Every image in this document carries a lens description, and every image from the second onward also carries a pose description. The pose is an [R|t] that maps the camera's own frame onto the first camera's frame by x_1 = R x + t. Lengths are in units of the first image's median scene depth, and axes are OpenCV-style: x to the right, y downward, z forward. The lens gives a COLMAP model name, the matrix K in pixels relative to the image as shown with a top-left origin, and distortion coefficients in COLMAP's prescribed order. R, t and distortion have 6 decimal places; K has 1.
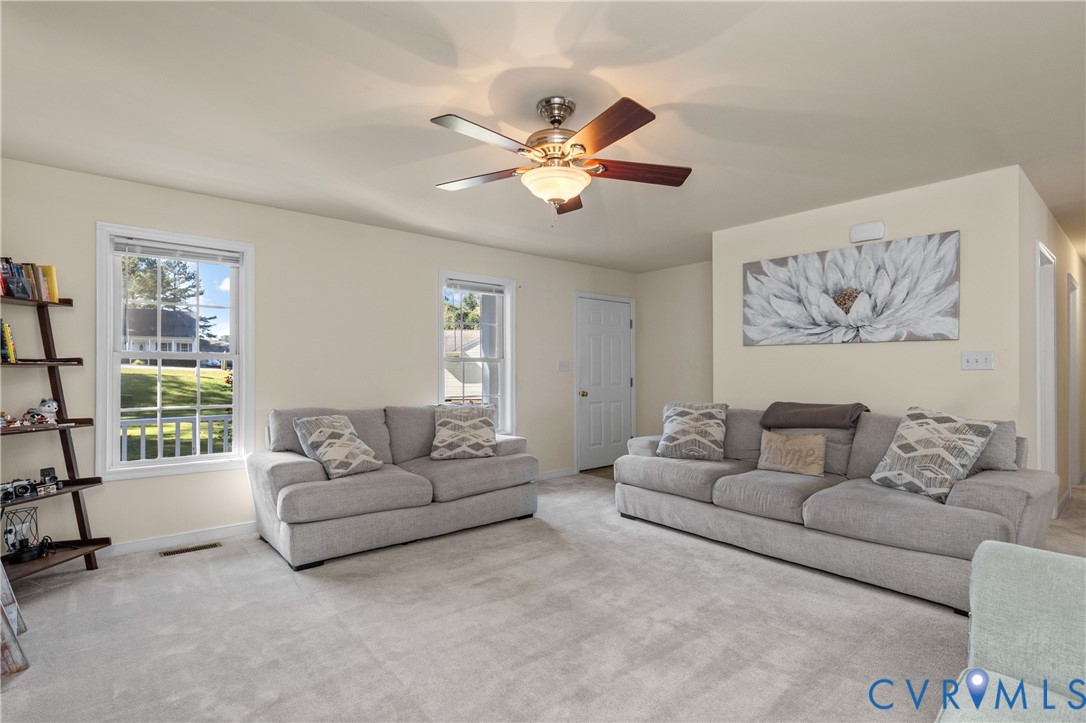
lens RADIAL K [[517.9, 0, 541.4], [0, 517.9, 373.7], [0, 0, 1]] dist [-0.001155, -0.000305]
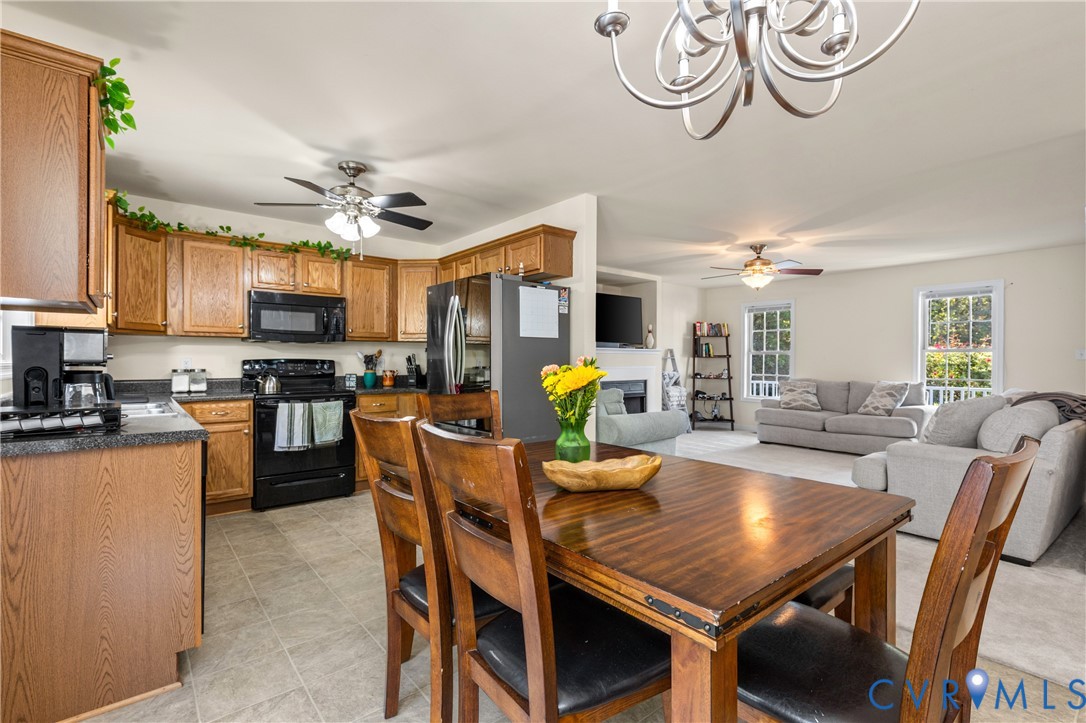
lens RADIAL K [[501.9, 0, 543.0], [0, 501.9, 361.5], [0, 0, 1]] dist [0.001356, -0.000303]
pose [[-0.032048, 0.007260, -0.999460, 1.924543], [-0.001334, 0.999972, 0.007306, -0.013107], [0.999485, 0.001568, -0.032037, 0.066314]]
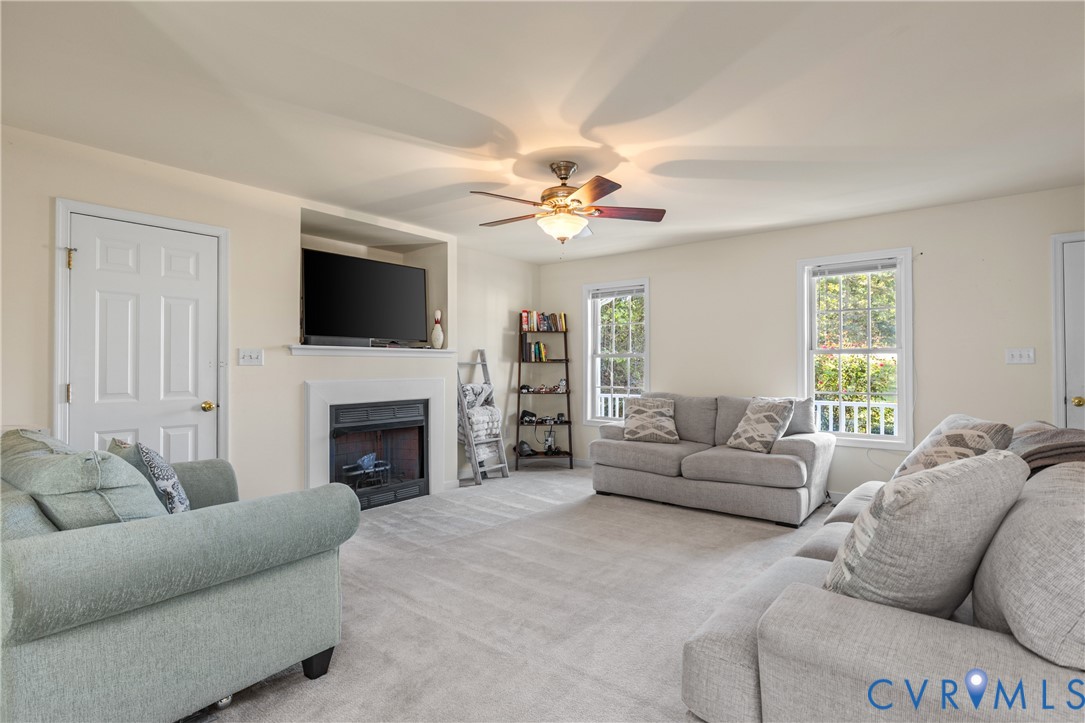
lens RADIAL K [[536.7, 0, 583.2], [0, 536.7, 360.3], [0, 0, 1]] dist [0.000337, 0.000037]
pose [[0.235411, -0.005834, -0.971878, 1.114825], [0.002658, 0.999982, -0.005359, -0.013500], [0.971892, -0.001322, 0.235423, 0.592673]]
